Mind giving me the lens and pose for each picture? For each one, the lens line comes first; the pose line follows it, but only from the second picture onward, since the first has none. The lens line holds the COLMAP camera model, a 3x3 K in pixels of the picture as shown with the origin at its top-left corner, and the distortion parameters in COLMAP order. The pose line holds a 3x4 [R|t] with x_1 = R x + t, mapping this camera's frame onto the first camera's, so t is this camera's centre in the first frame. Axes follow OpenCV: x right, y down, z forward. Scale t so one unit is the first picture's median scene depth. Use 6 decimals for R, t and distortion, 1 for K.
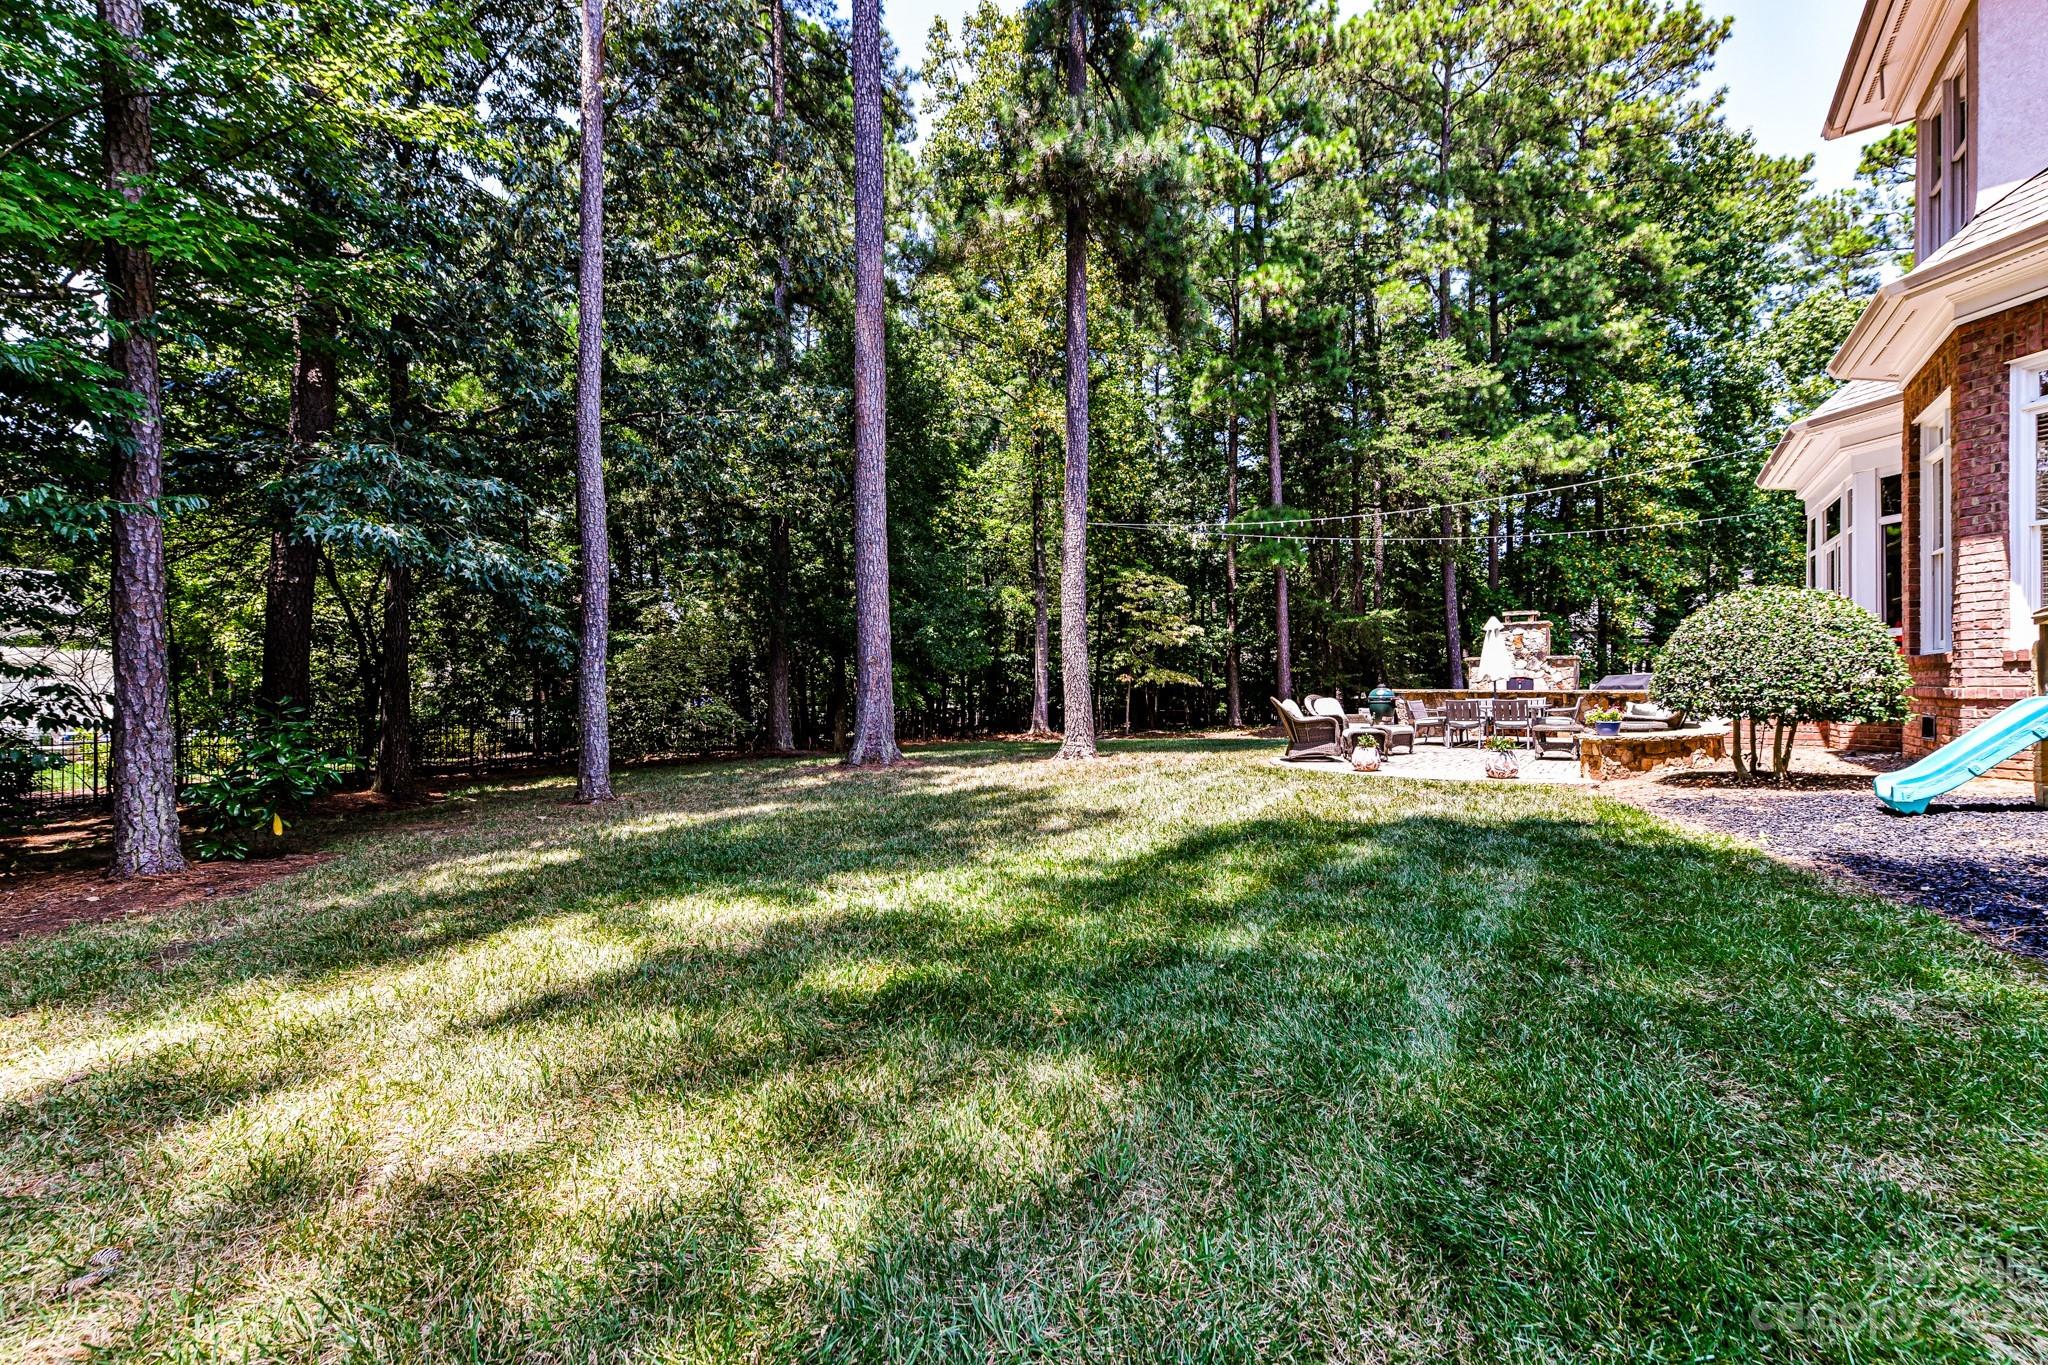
lens RADIAL K [[836.6, 0, 1024.0], [0, 836.6, 682.5], [0, 0, 1]] dist [0.002101, 0.000197]
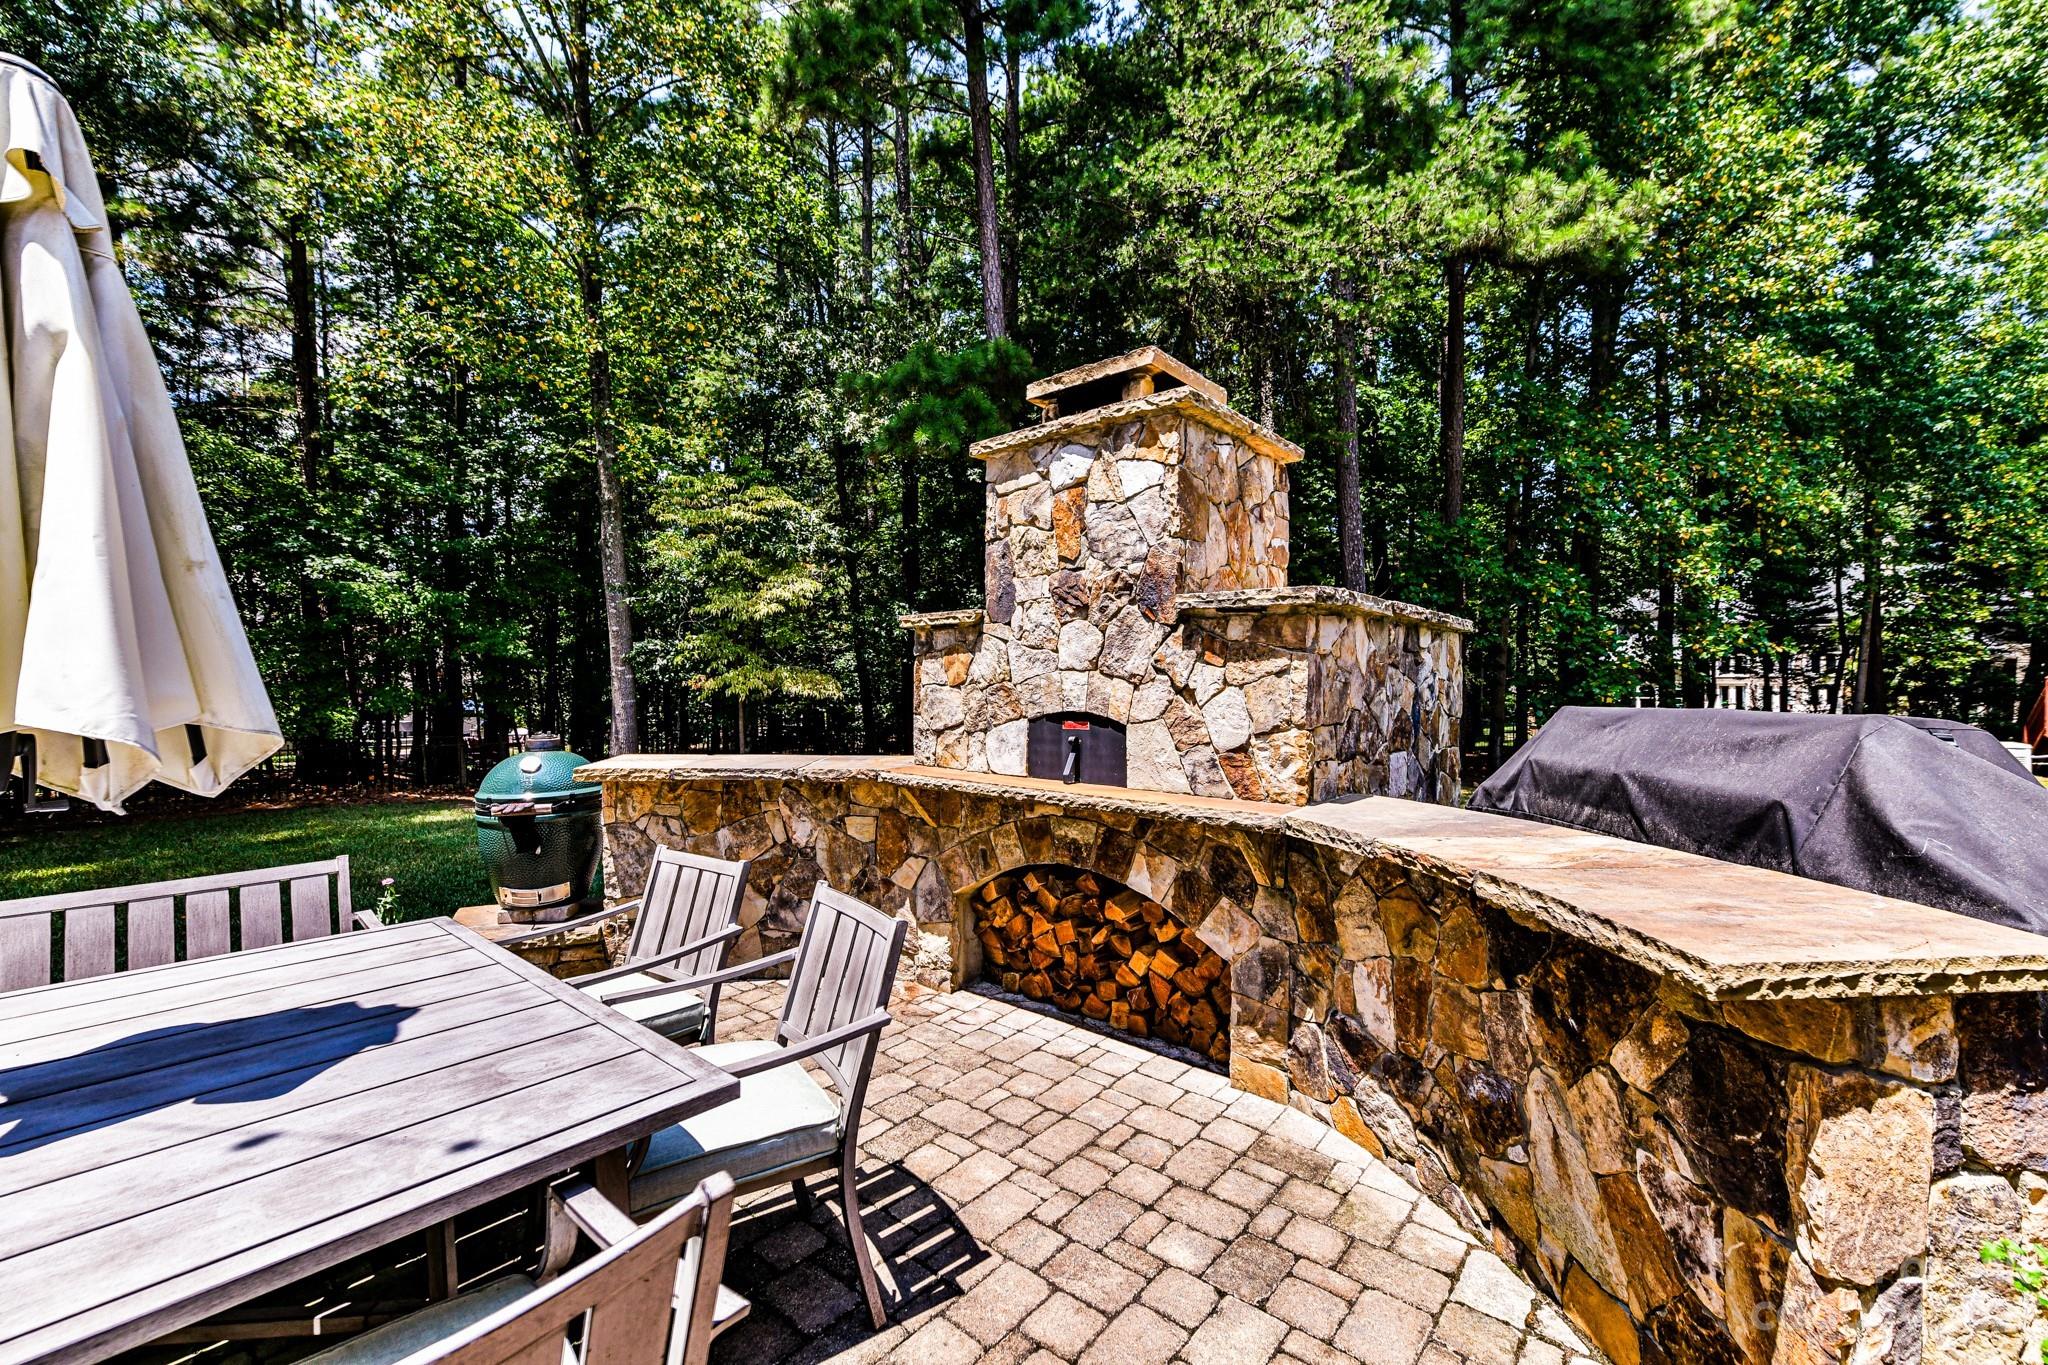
lens RADIAL K [[836.6, 0, 1024.0], [0, 836.6, 682.5], [0, 0, 1]] dist [0.002101, 0.000197]
pose [[0.998125, 0.006164, -0.060890, 0.587691], [-0.005734, 0.999957, 0.007239, -0.014356], [0.060932, -0.006877, 0.998118, 0.809123]]
